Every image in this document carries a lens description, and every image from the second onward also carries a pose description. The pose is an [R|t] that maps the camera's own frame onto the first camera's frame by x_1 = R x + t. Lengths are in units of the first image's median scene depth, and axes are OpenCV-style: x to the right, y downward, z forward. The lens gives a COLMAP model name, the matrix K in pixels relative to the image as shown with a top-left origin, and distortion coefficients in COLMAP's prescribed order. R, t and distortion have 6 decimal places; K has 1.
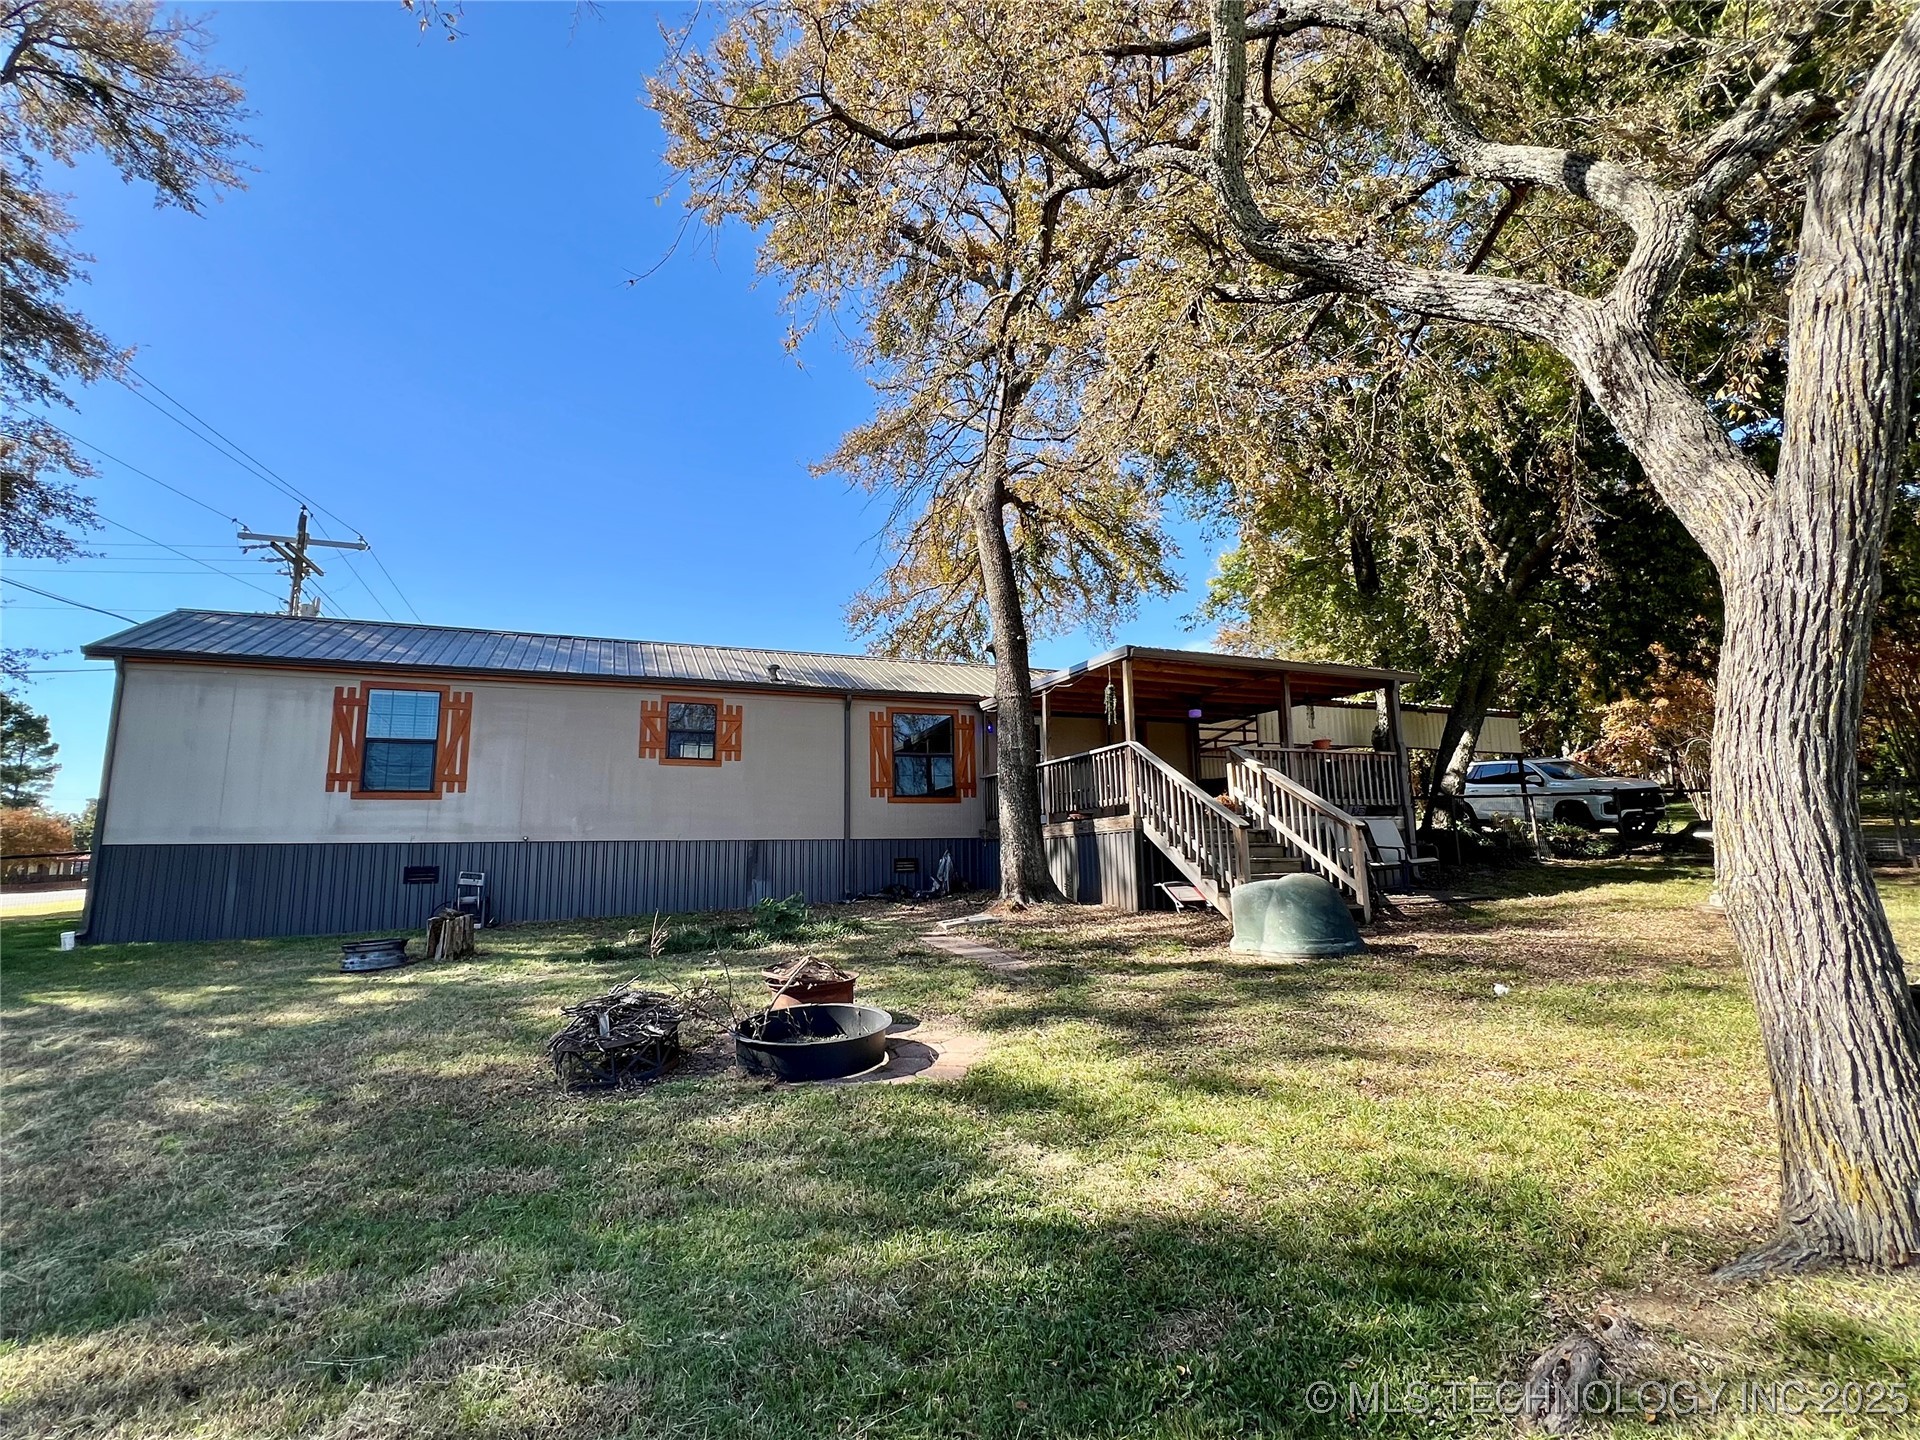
lens RADIAL K [[832.5, 0, 958.7], [0, 832.5, 720.3], [0, 0, 1]] dist [0.000058, 0.000012]
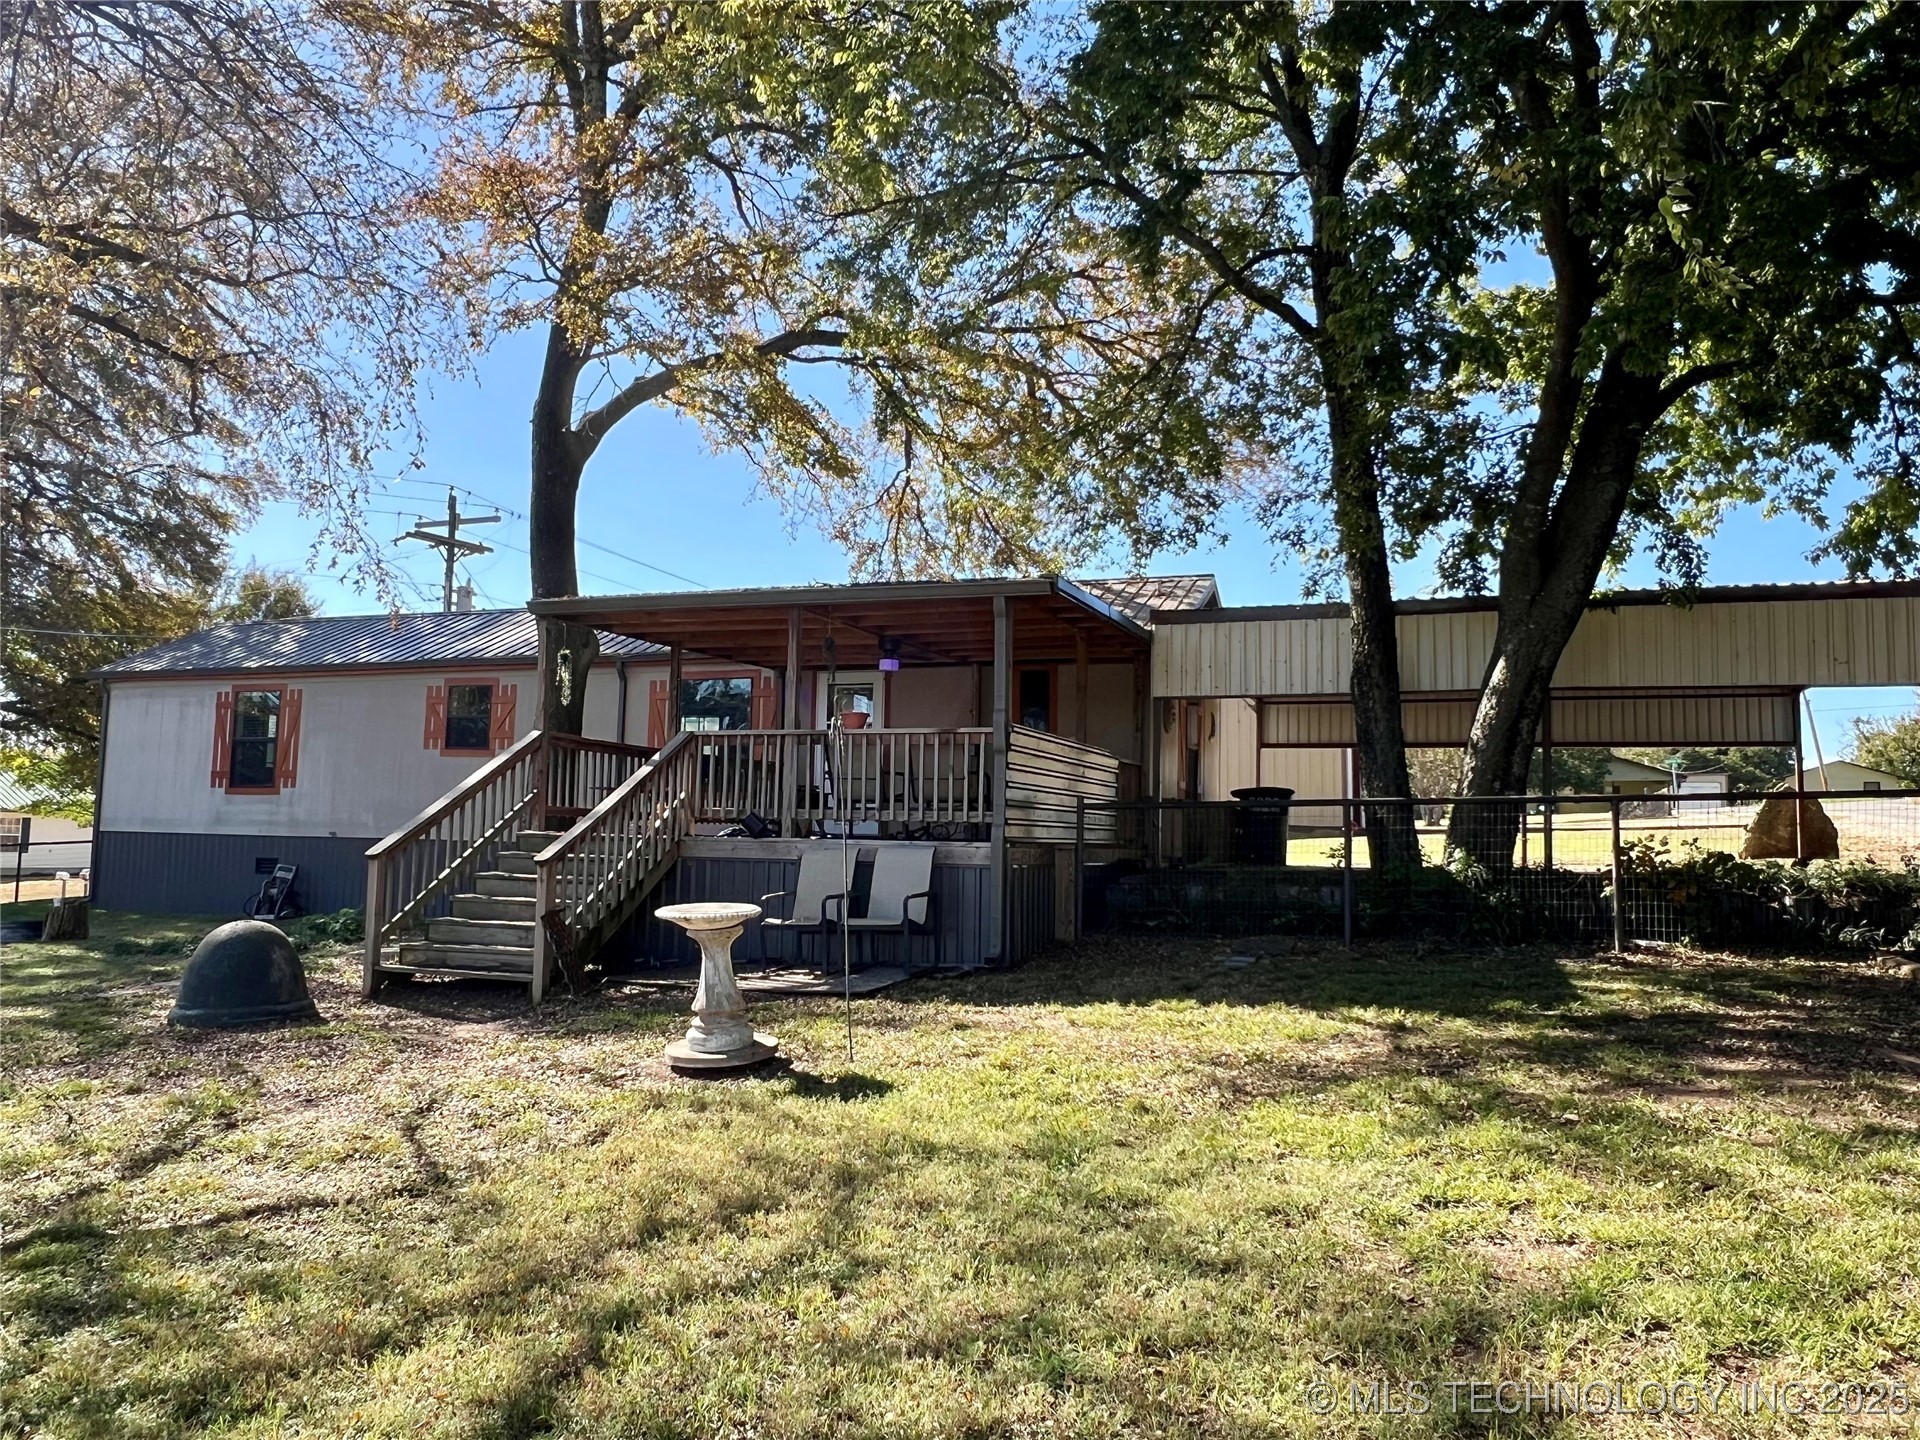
lens RADIAL K [[1357.9, 0, 960.8], [0, 1357.9, 721.2], [0, 0, 1]] dist [-0.000766, -0.000212]
pose [[0.743379, -0.027402, -0.668309, 1.115287], [0.068123, 0.997067, 0.034893, 0.002537], [0.665392, -0.071466, 0.743065, 0.306861]]
